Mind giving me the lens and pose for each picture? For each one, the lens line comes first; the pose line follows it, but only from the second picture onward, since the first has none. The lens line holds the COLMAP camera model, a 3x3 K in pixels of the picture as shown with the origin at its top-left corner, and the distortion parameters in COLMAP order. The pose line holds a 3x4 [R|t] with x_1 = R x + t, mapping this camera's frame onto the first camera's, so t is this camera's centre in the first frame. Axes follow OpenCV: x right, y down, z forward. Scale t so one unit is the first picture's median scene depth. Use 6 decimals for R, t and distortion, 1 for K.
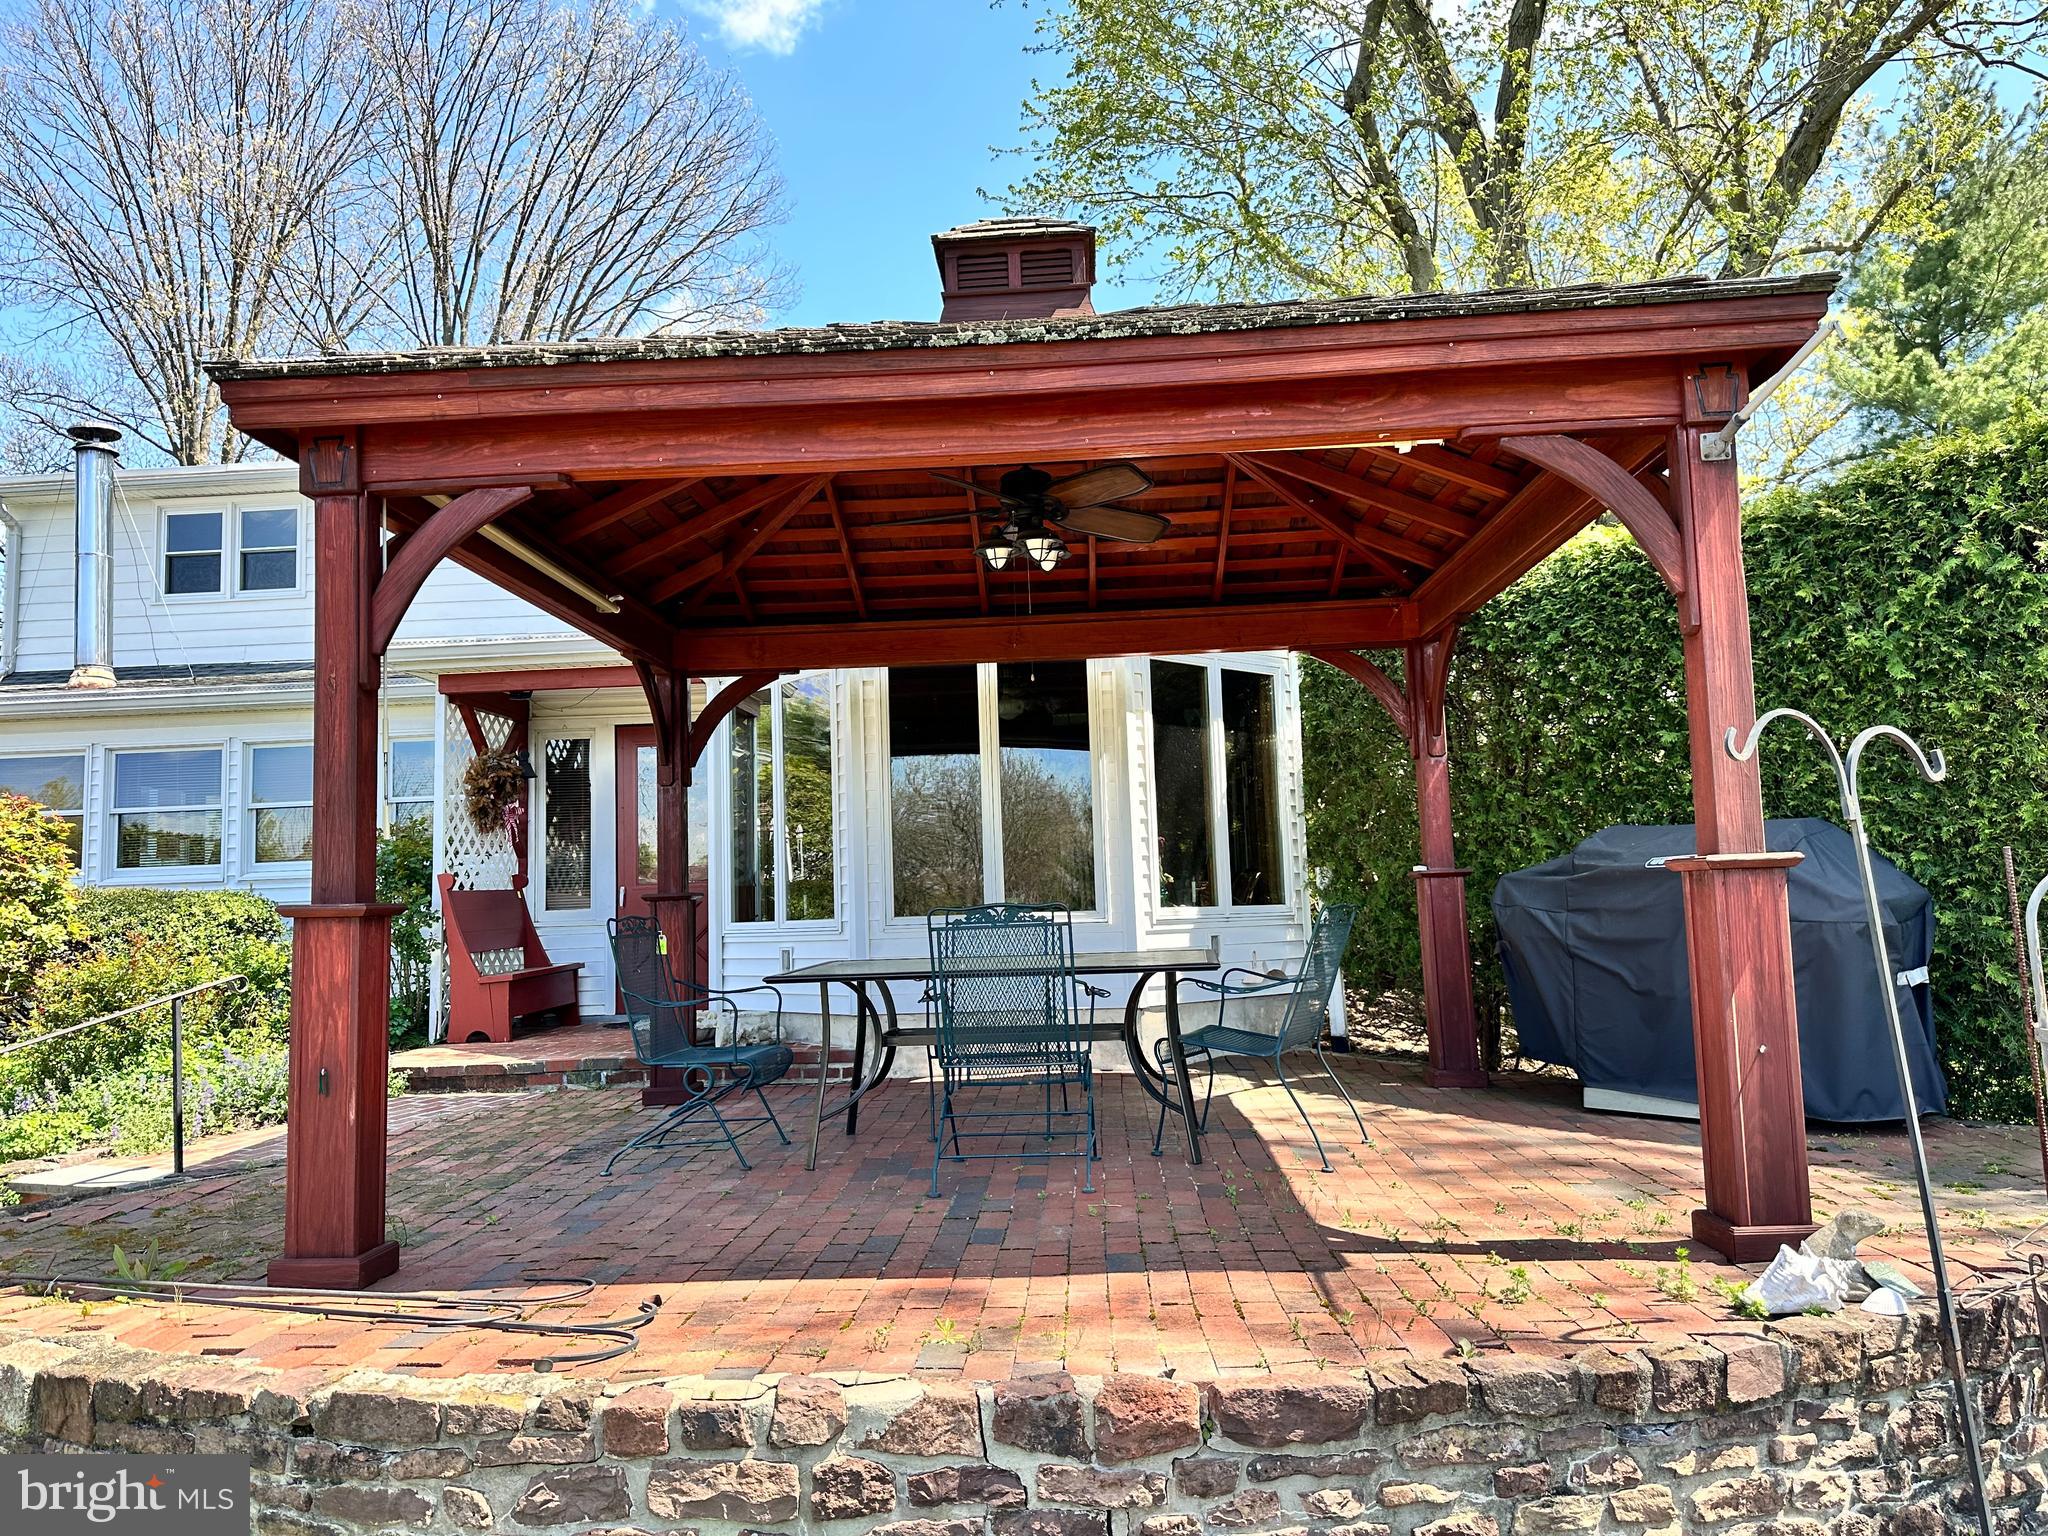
lens RADIAL K [[1438.9, 0, 1019.1], [0, 1438.9, 769.3], [0, 0, 1]] dist [0.012536, -0.007362]
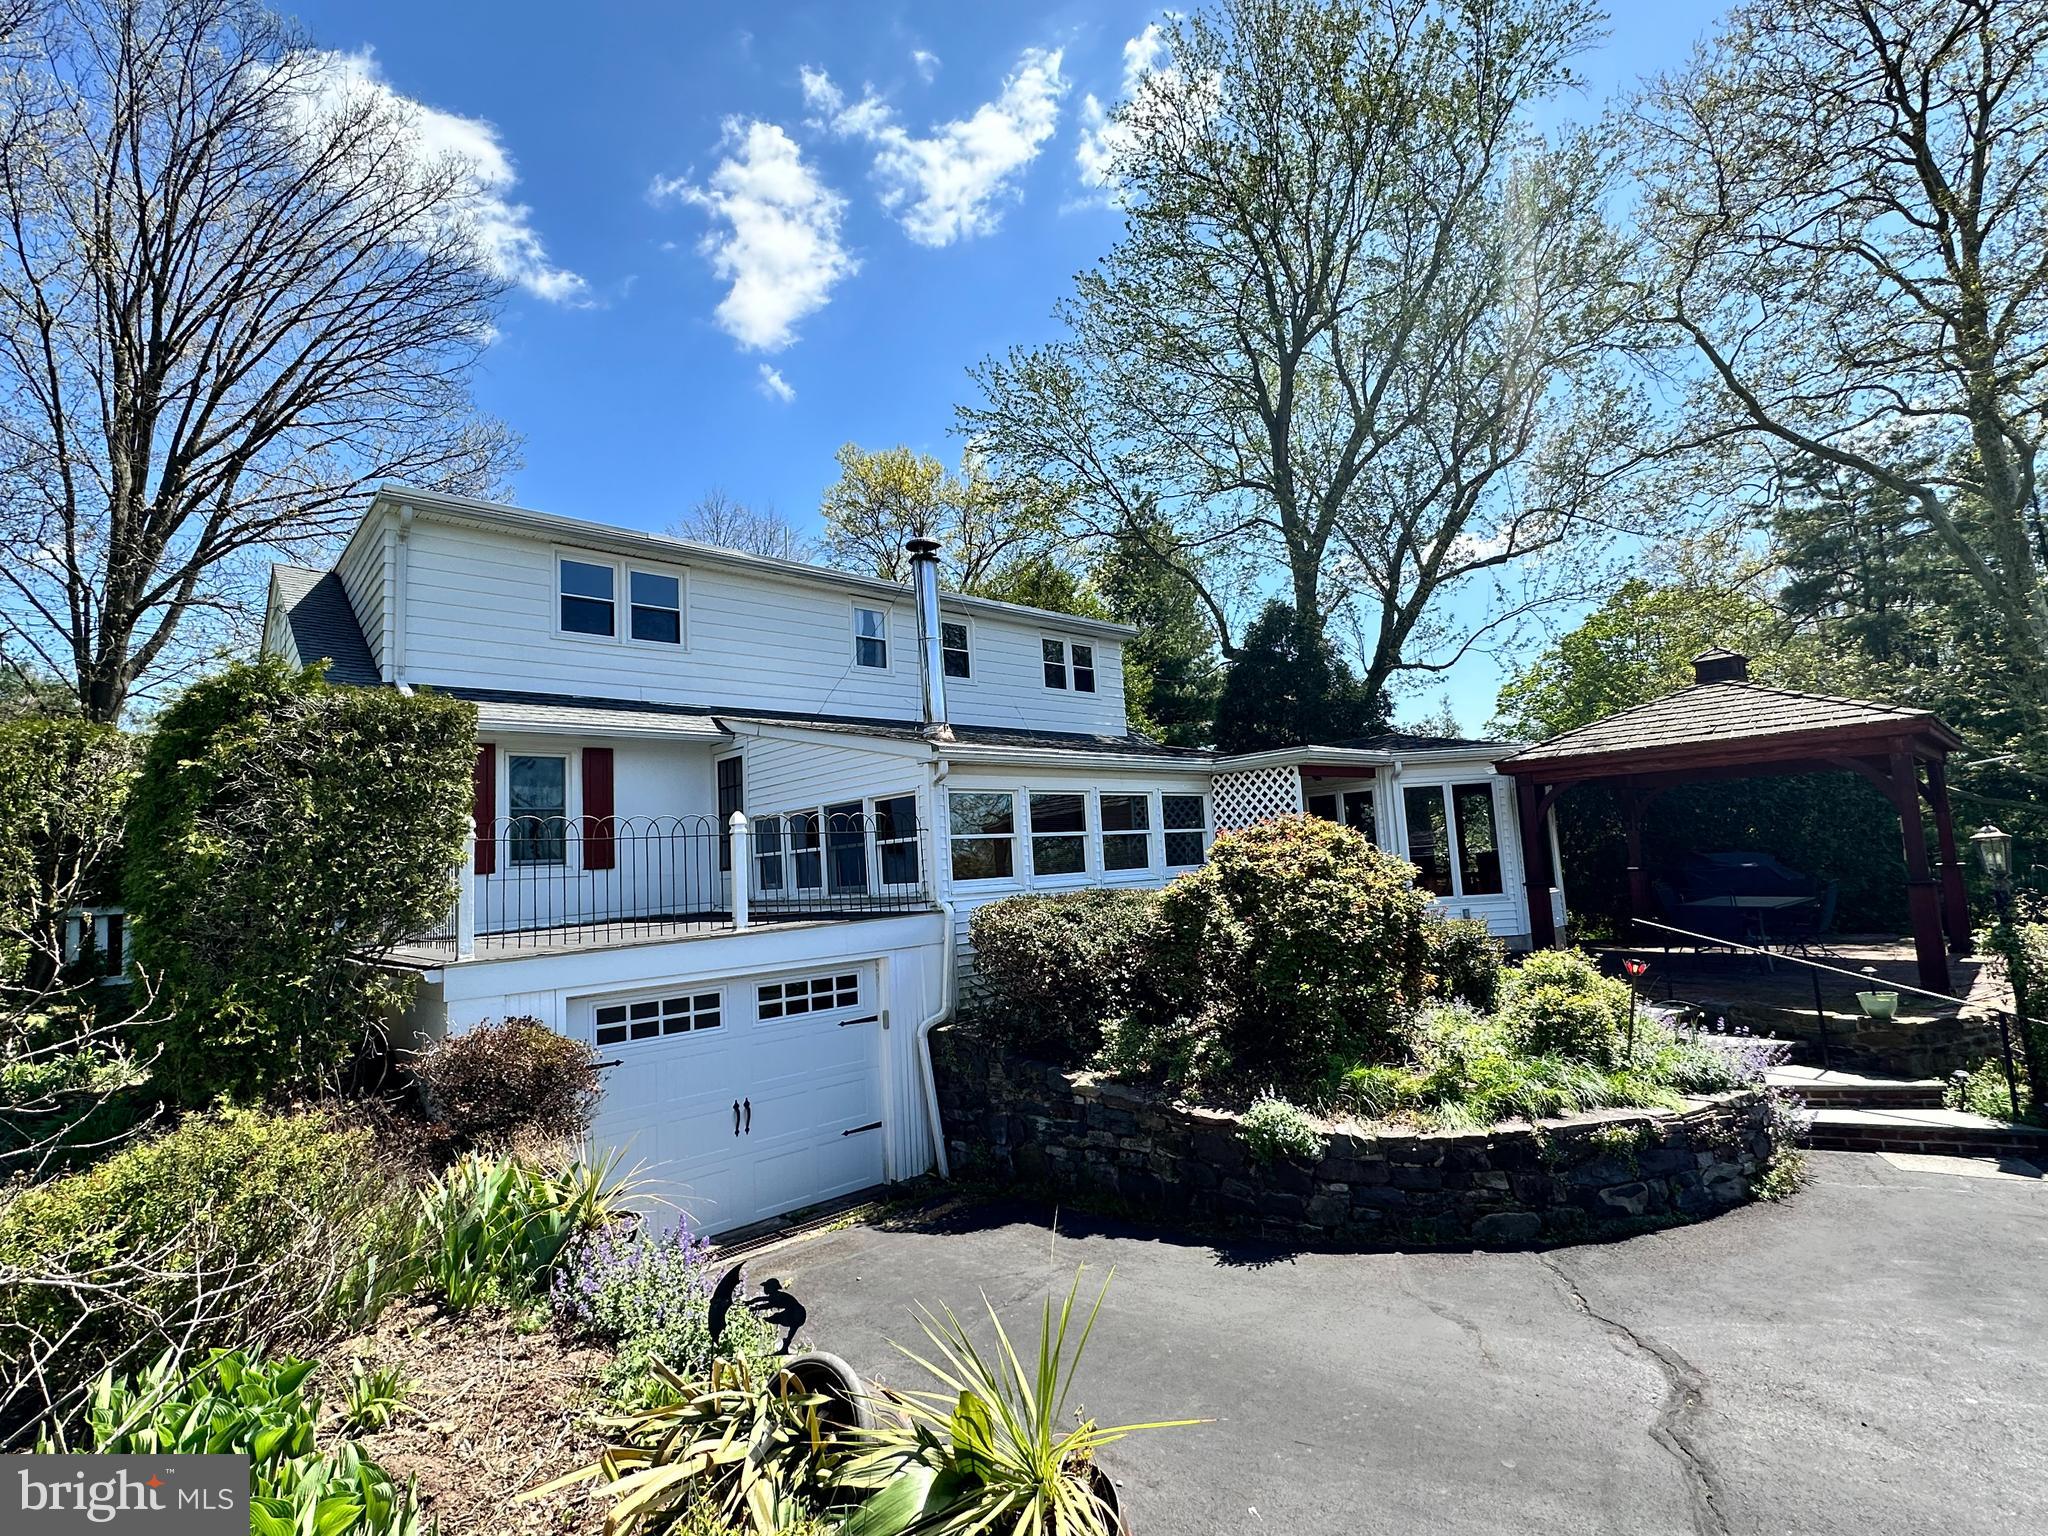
lens RADIAL K [[985.0, 0, 1012.3], [0, 985.0, 771.1], [0, 0, 1]] dist [-0.003030, -0.000470]
pose [[0.709055, 0.064242, 0.702221, -4.590710], [-0.039481, 0.997896, -0.051426, 0.054818], [-0.704047, 0.008740, 0.710099, 1.202597]]
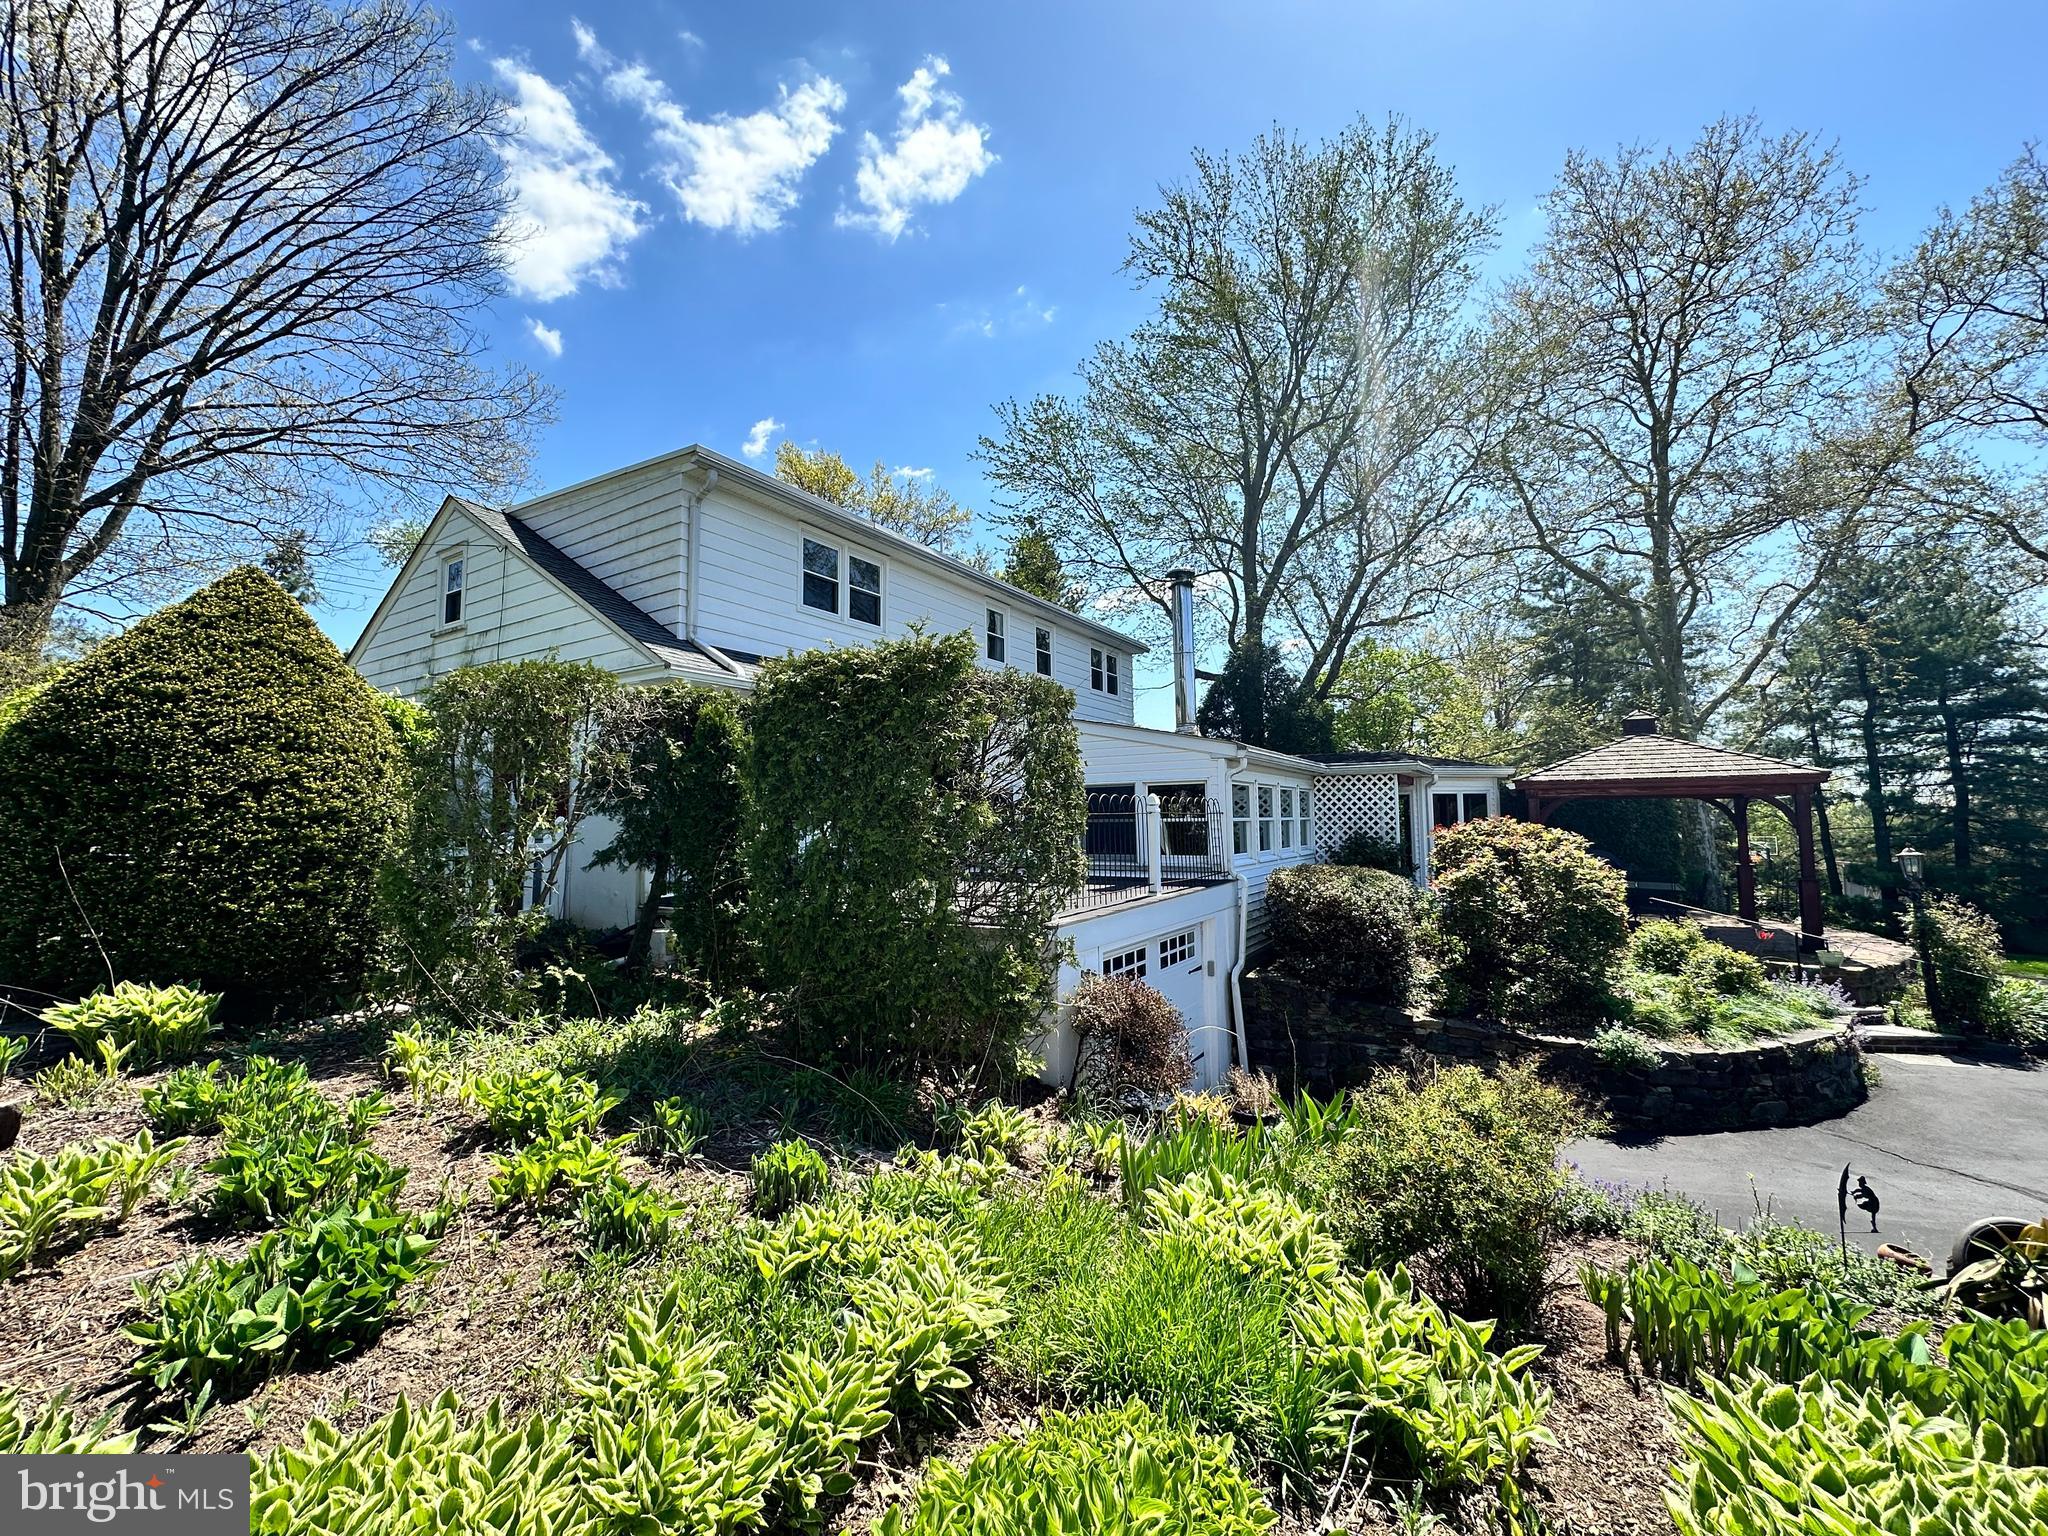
lens RADIAL K [[824.2, 0, 1022.3], [0, 824.2, 779.9], [0, 0, 1]] dist [-0.003334, -0.000616]
pose [[0.490277, 0.074493, 0.868377, -5.697651], [-0.094596, 0.995003, -0.031947, 0.134378], [-0.866418, -0.066483, 0.494874, 2.663693]]
